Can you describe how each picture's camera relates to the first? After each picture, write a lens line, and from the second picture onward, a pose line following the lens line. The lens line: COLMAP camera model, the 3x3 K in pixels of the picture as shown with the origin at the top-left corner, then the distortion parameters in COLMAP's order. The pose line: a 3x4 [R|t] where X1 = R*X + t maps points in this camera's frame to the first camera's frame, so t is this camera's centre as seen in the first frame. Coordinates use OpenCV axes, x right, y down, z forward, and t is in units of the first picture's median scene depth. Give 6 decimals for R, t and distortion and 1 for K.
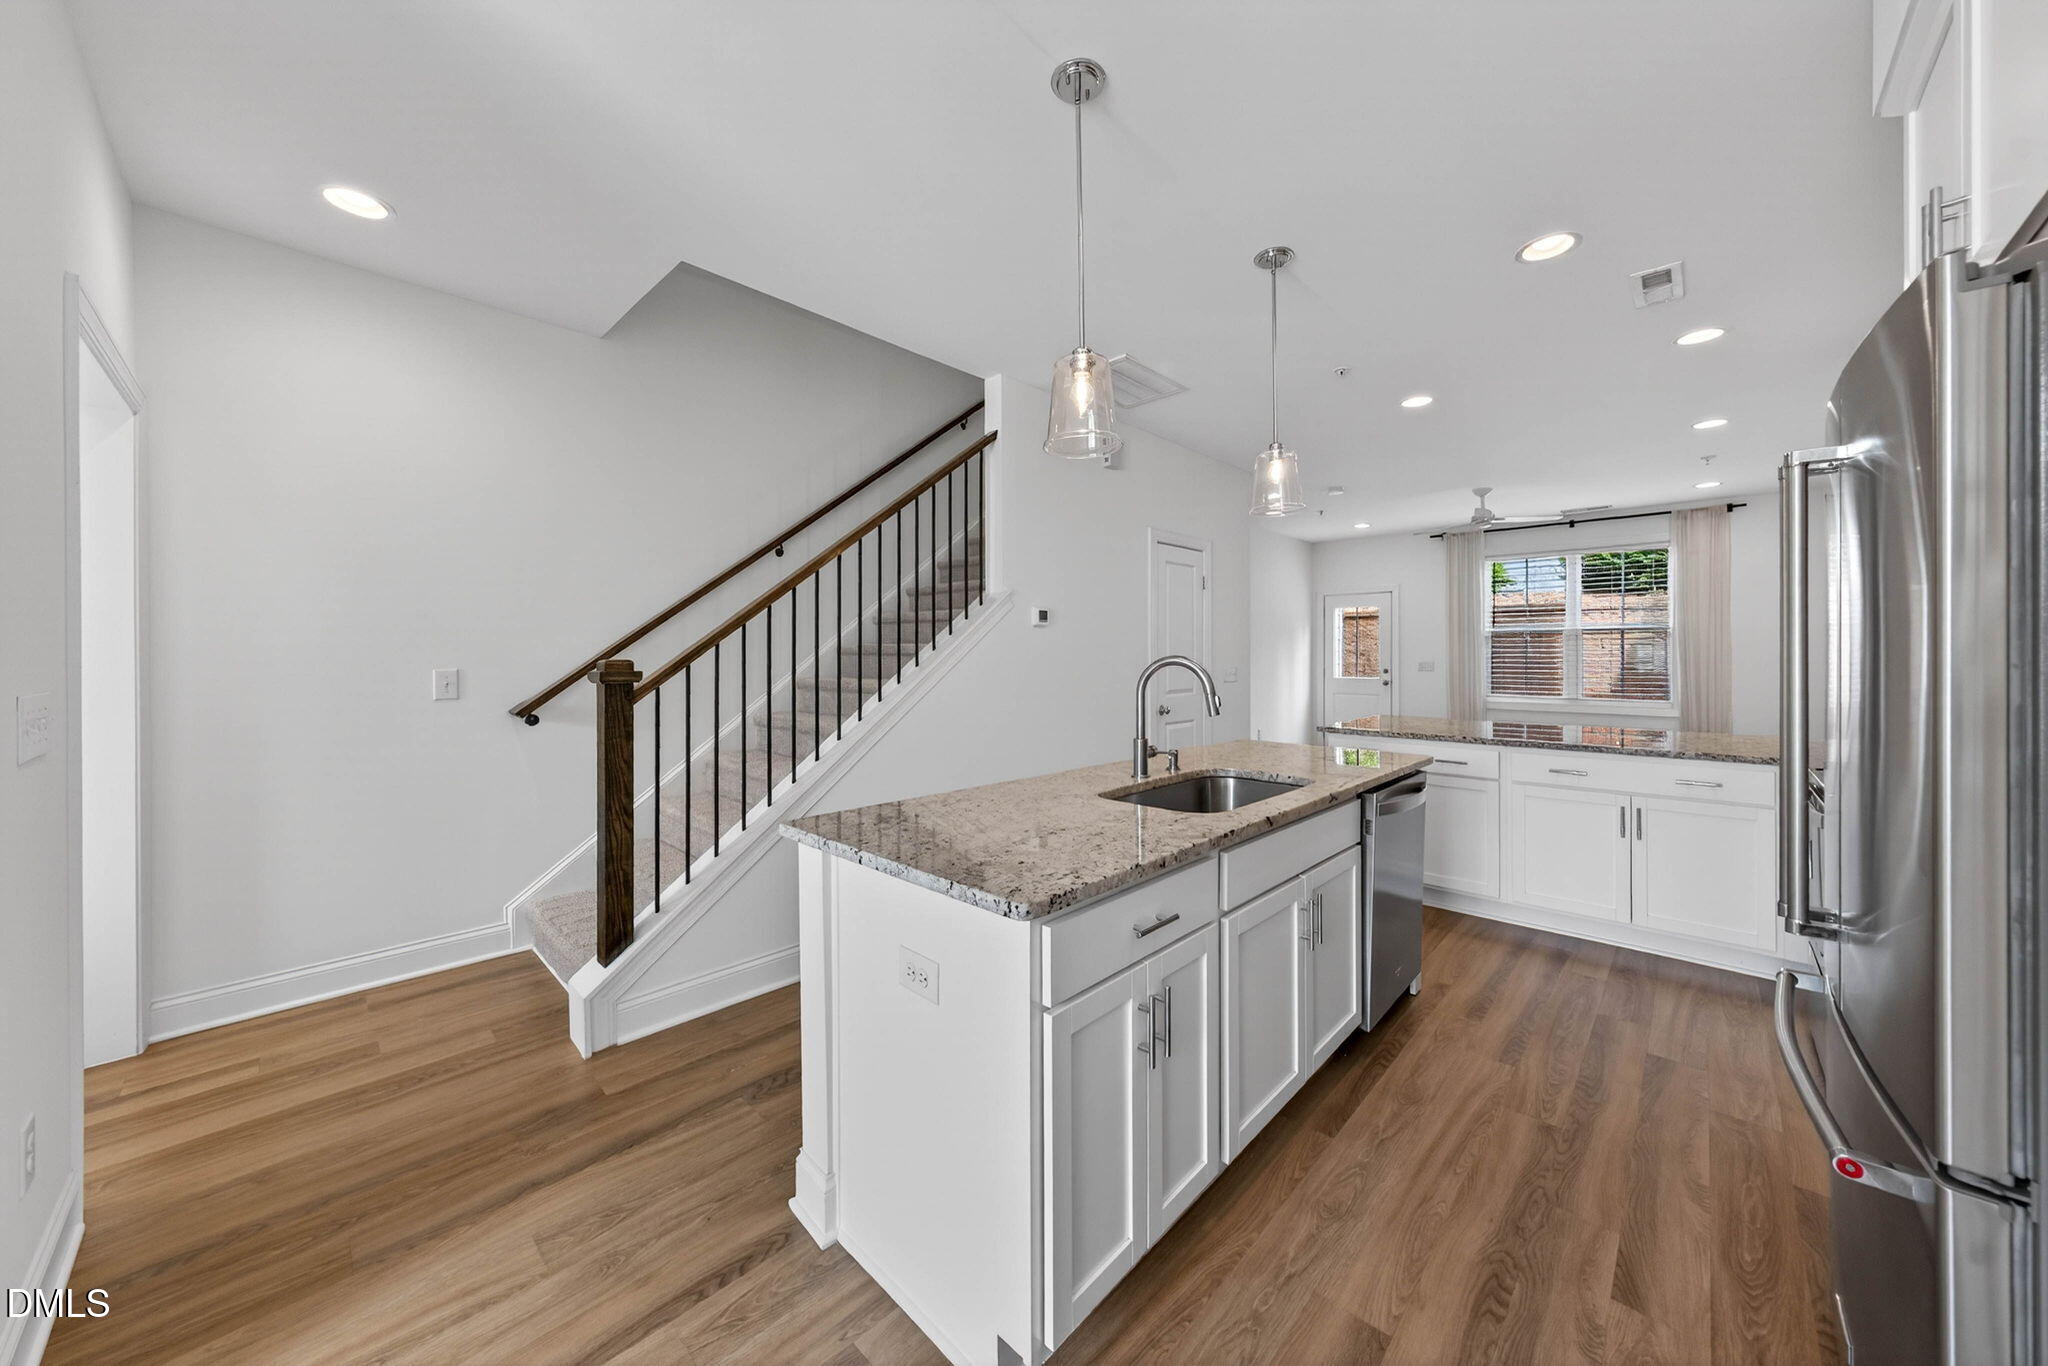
lens RADIAL K [[703.9, 0, 1027.5], [0, 703.9, 660.4], [0, 0, 1]] dist [0.001478, 0.000108]
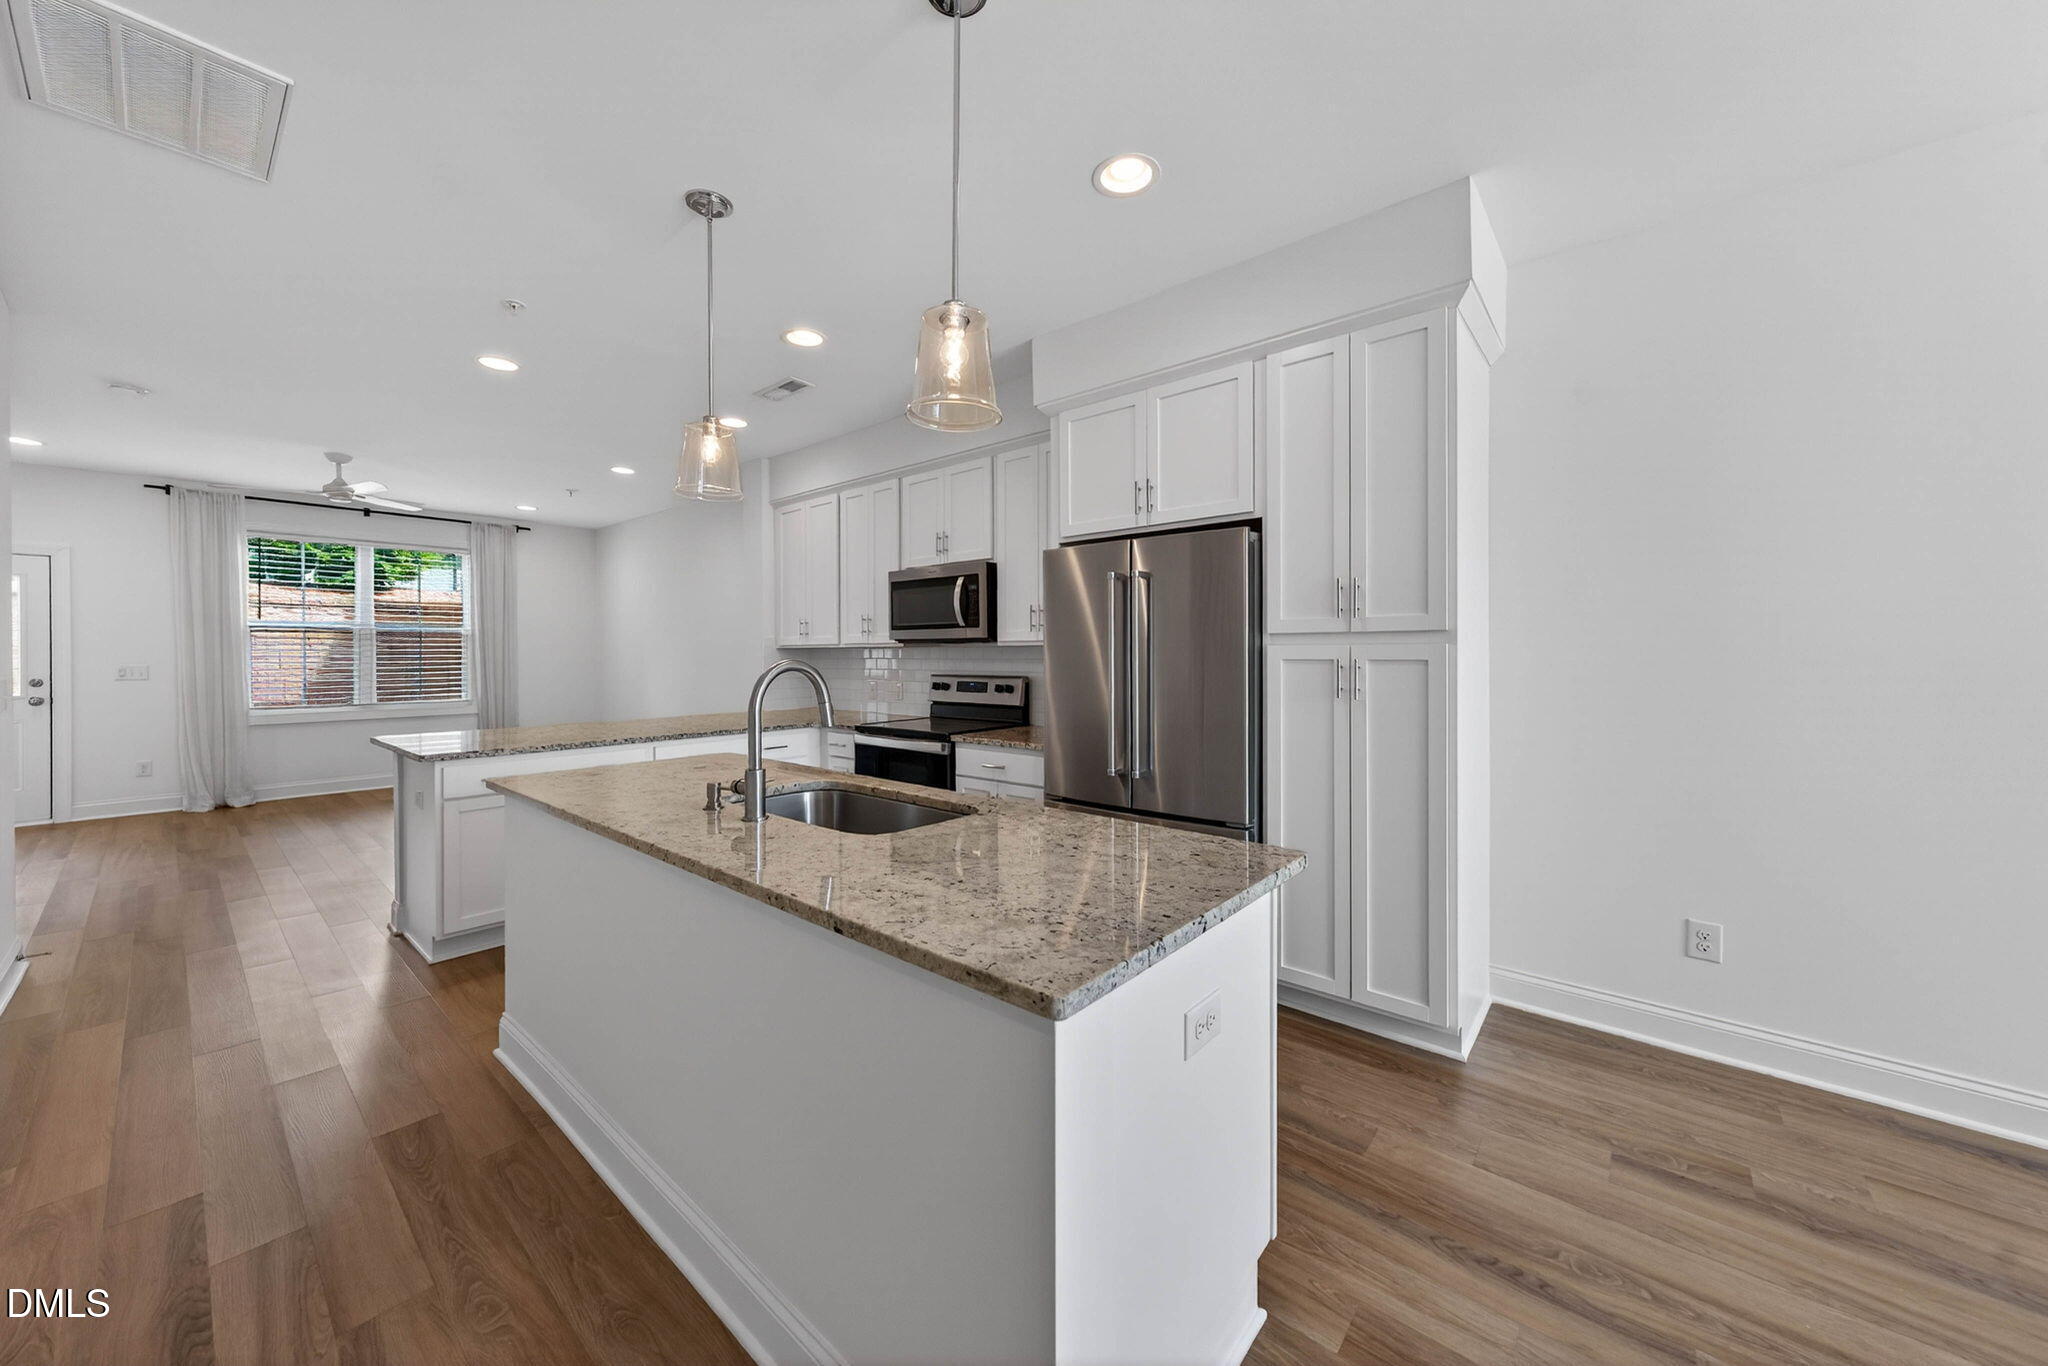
lens RADIAL K [[716.4, 0, 1002.3], [0, 716.4, 646.7], [0, 0, 1]] dist [0.000265, -0.000299]
pose [[-0.052481, 0.010071, 0.998571, -0.580613], [0.008790, 0.999915, -0.009622, -0.010536], [-0.998583, 0.008272, -0.052565, 0.722047]]
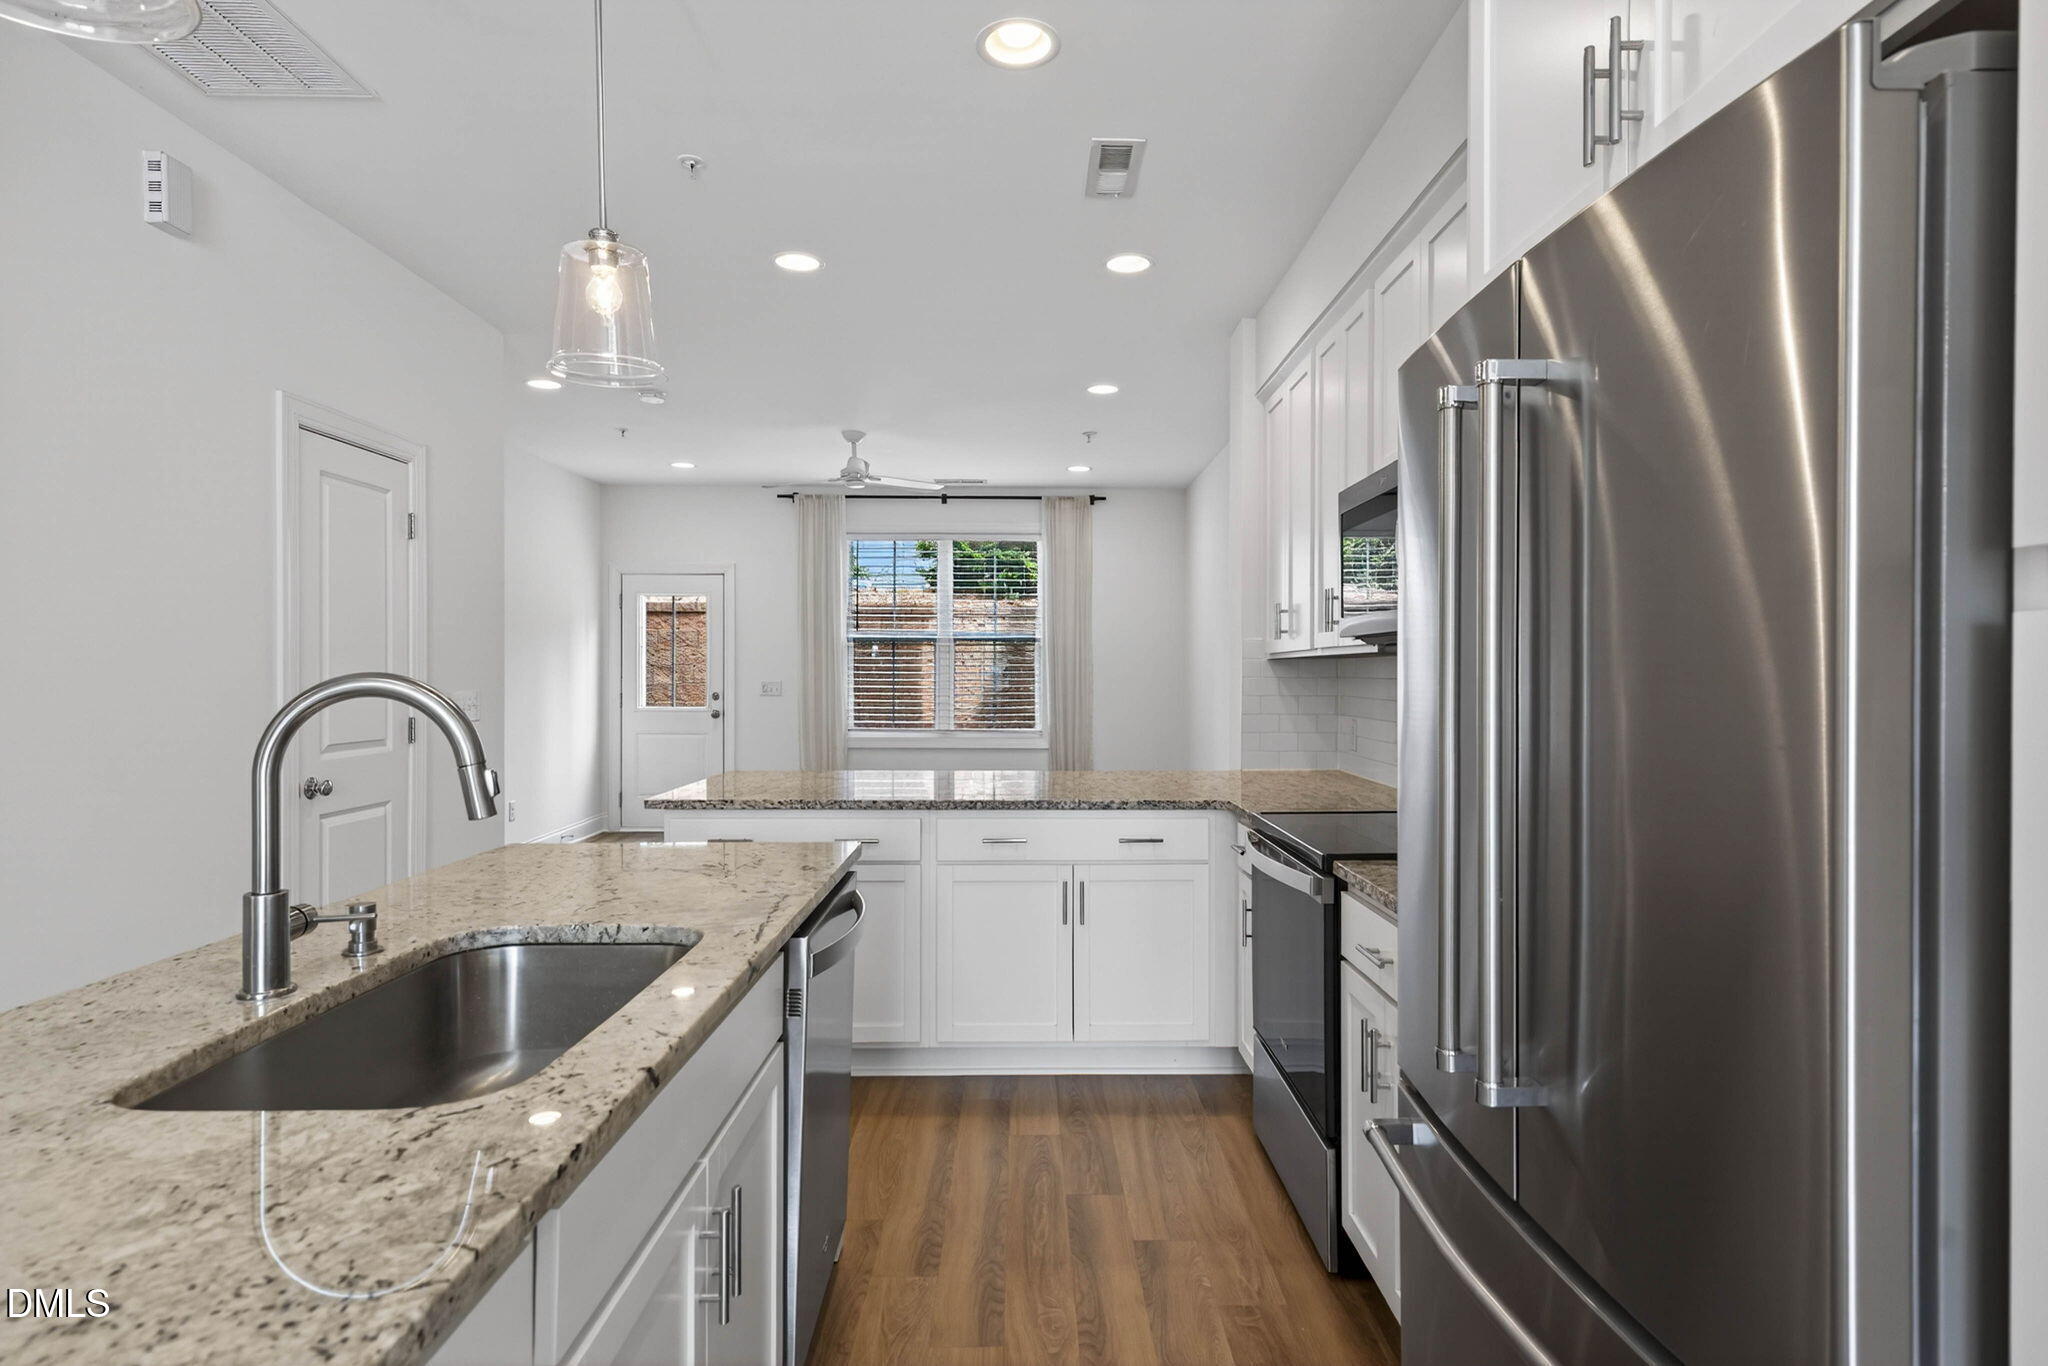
lens RADIAL K [[1098.9, 0, 1026.5], [0, 1098.9, 683.2], [0, 0, 1]] dist [0.020315, -0.005199]
pose [[0.718306, -0.004083, 0.695715, 0.036917], [0.001676, 0.999990, 0.004139, -0.002236], [-0.695725, -0.001807, 0.718306, 0.266906]]
